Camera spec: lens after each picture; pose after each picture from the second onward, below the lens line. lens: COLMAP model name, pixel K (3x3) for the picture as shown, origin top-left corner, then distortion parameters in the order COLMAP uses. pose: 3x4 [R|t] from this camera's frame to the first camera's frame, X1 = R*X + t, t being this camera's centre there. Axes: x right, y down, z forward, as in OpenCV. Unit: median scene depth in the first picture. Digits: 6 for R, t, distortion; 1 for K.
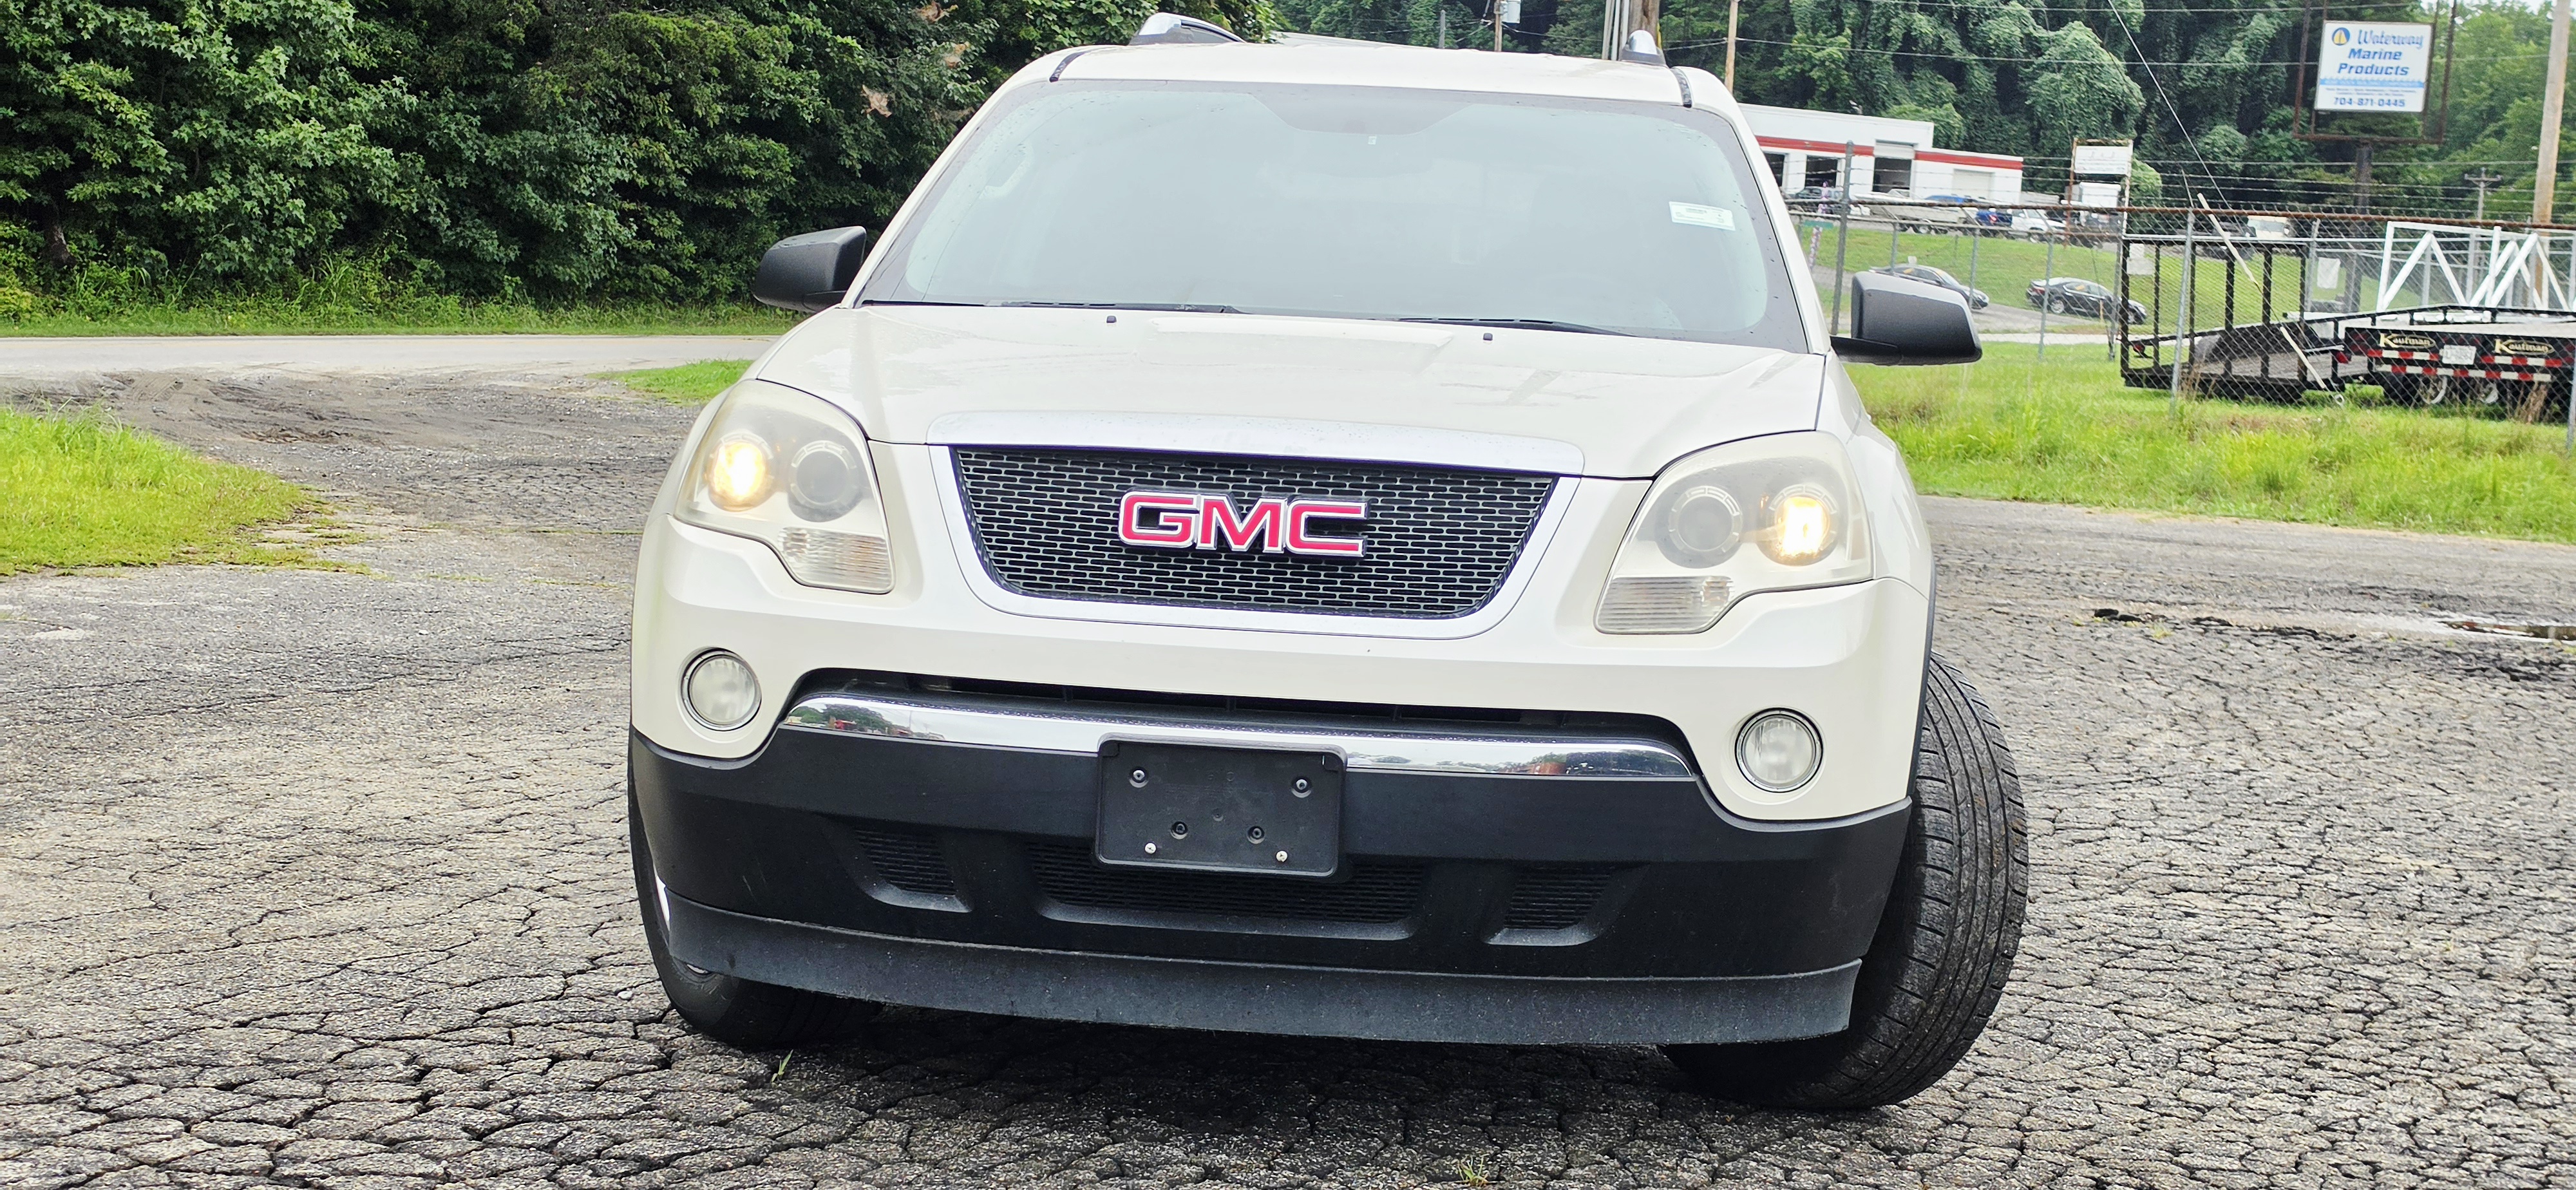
lens RADIAL K [[3670.0, 0, 1292.3], [0, 3670.0, 651.8], [0, 0, 1]] dist [0.114713, 0.000000]
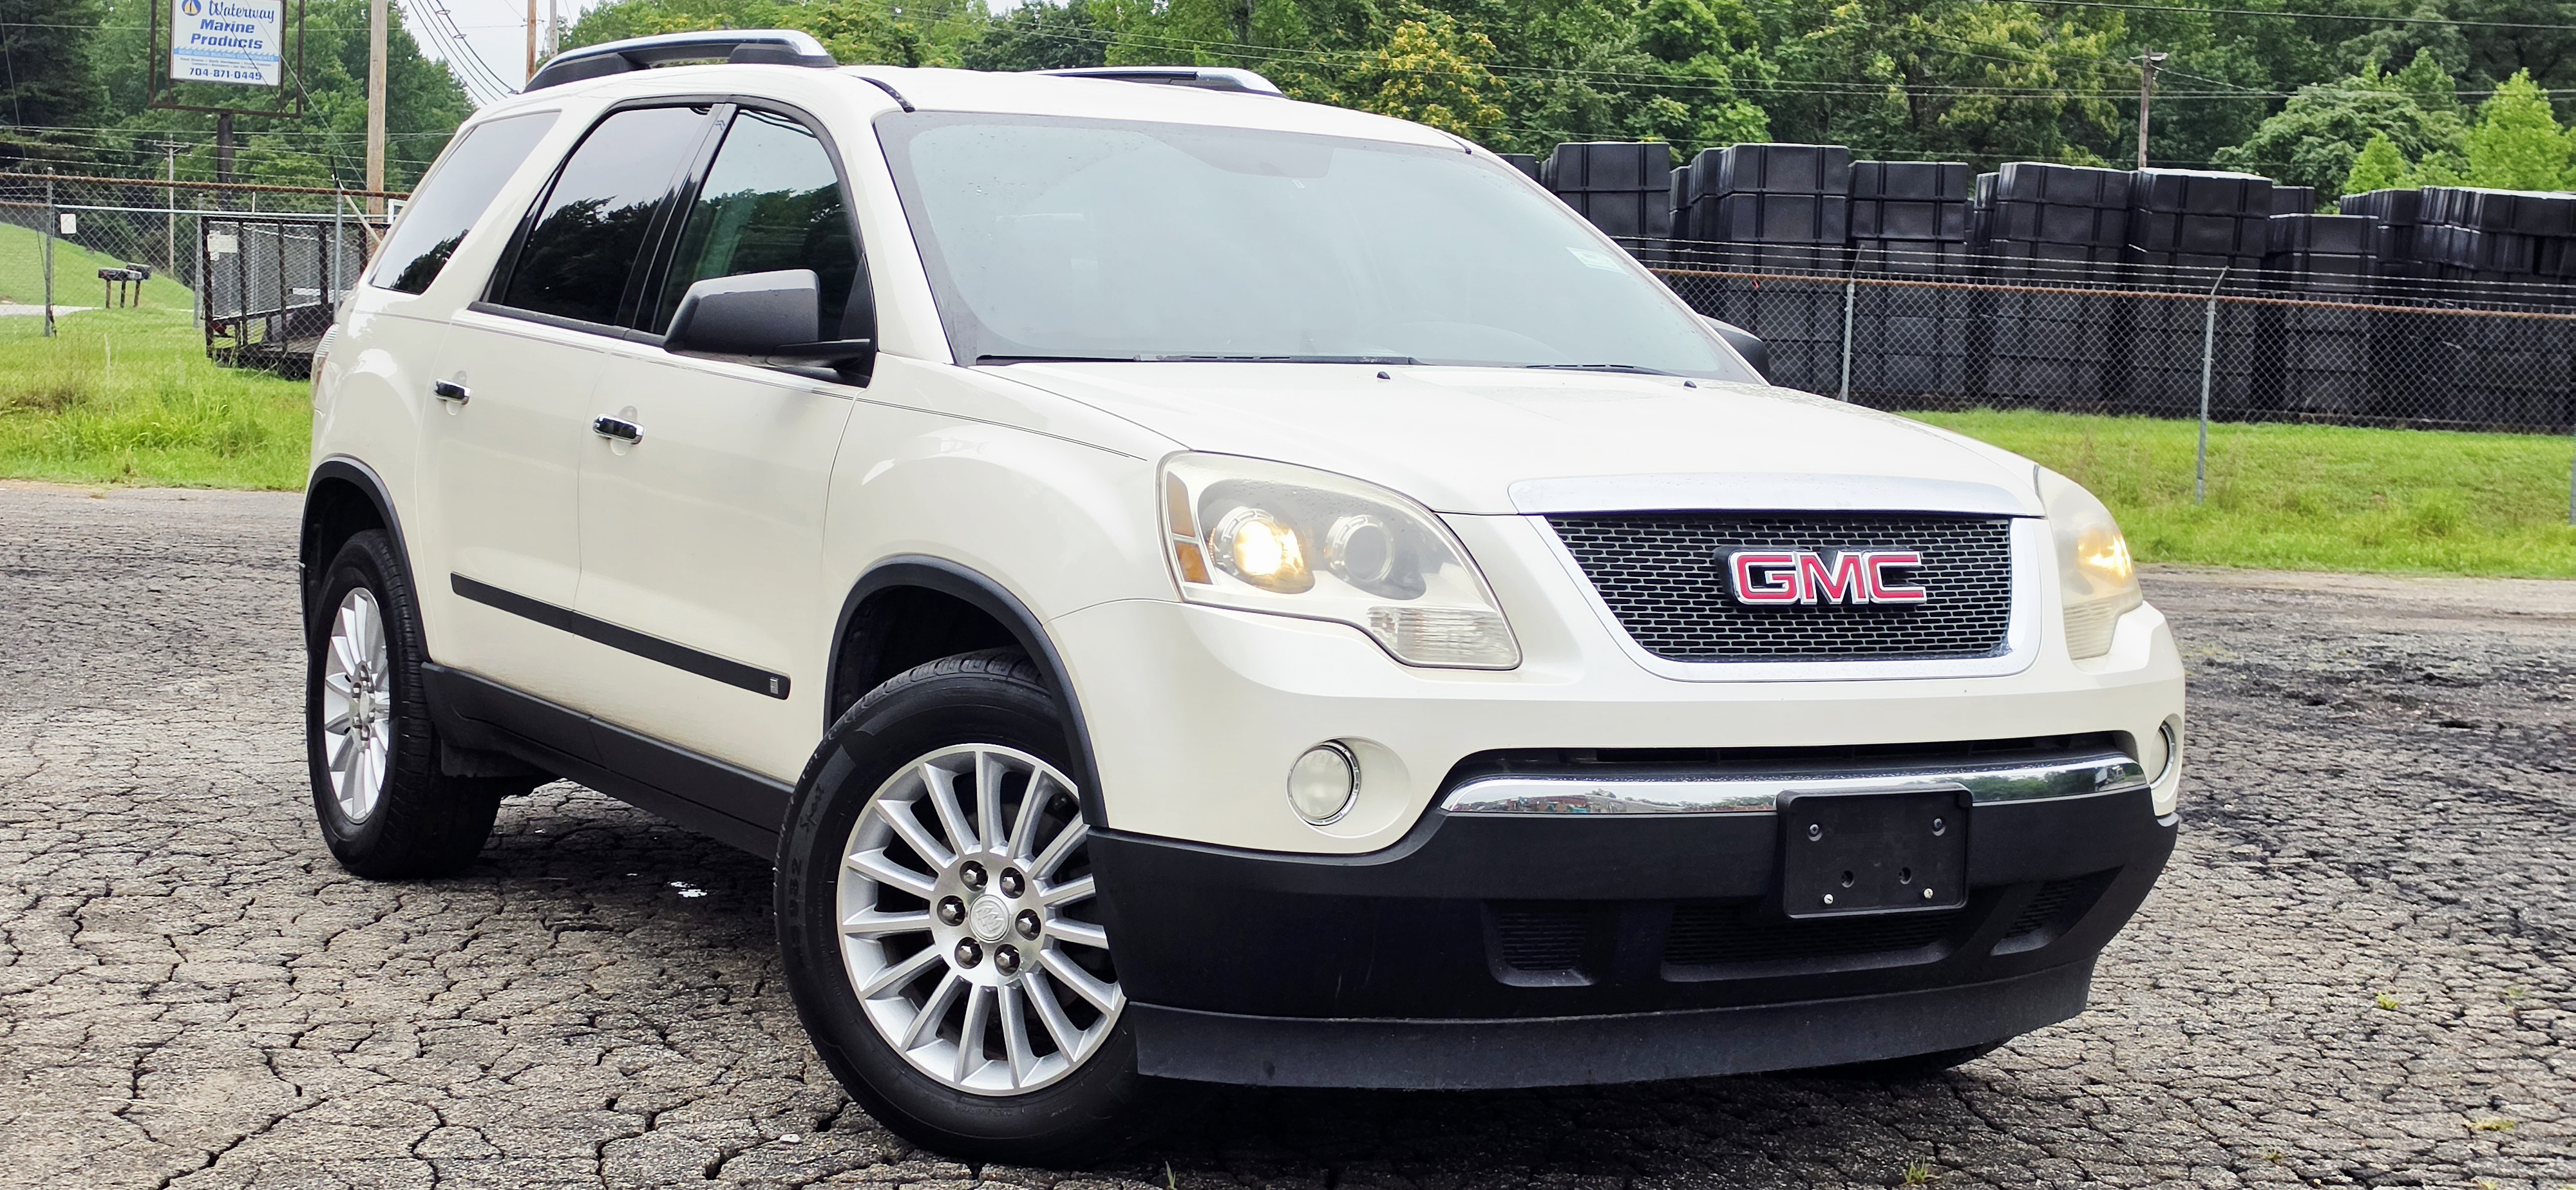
lens RADIAL K [[3670.0, 0, 1275.7], [0, 3670.0, 584.5], [0, 0, 1]] dist [0.114713, 0.000000]
pose [[0.806881, -0.057513, 0.587907, -0.730940], [0.061707, 0.998010, 0.012942, -0.054618], [-0.587482, 0.025835, 0.808825, 0.246055]]
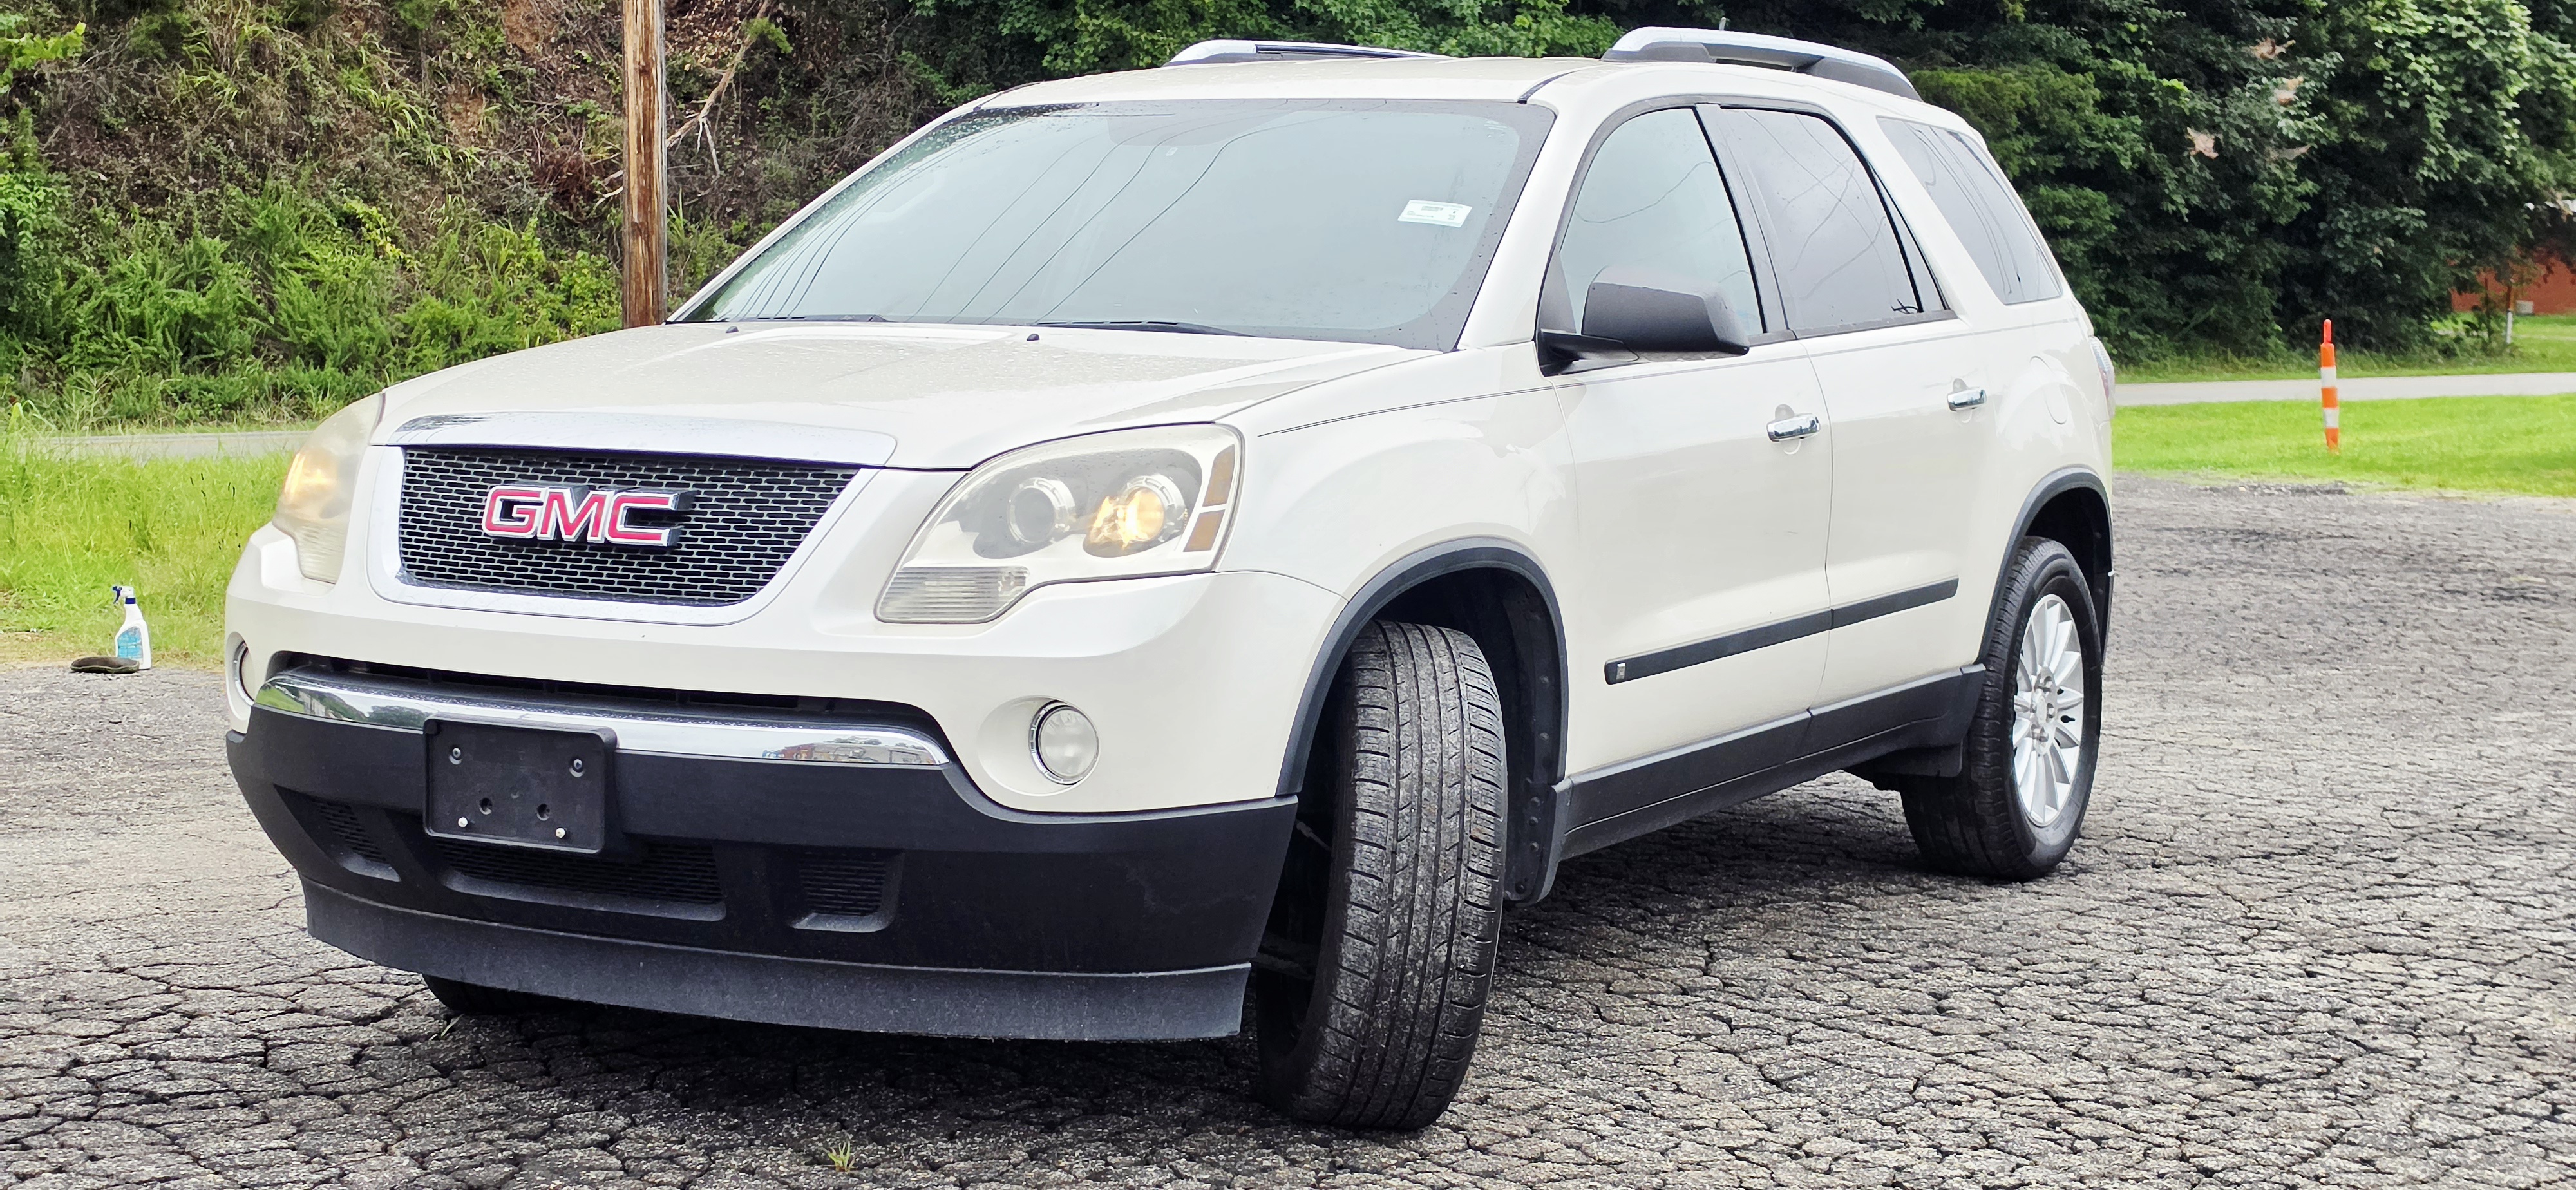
lens RADIAL K [[3670.0, 0, 1307.2], [0, 3670.0, 592.2], [0, 0, 1]] dist [0.114713, 0.000000]
pose [[0.915338, 0.002090, -0.402680, 0.584453], [-0.015241, 0.999450, -0.029457, 0.014385], [0.402397, 0.033100, 0.914867, 0.120436]]
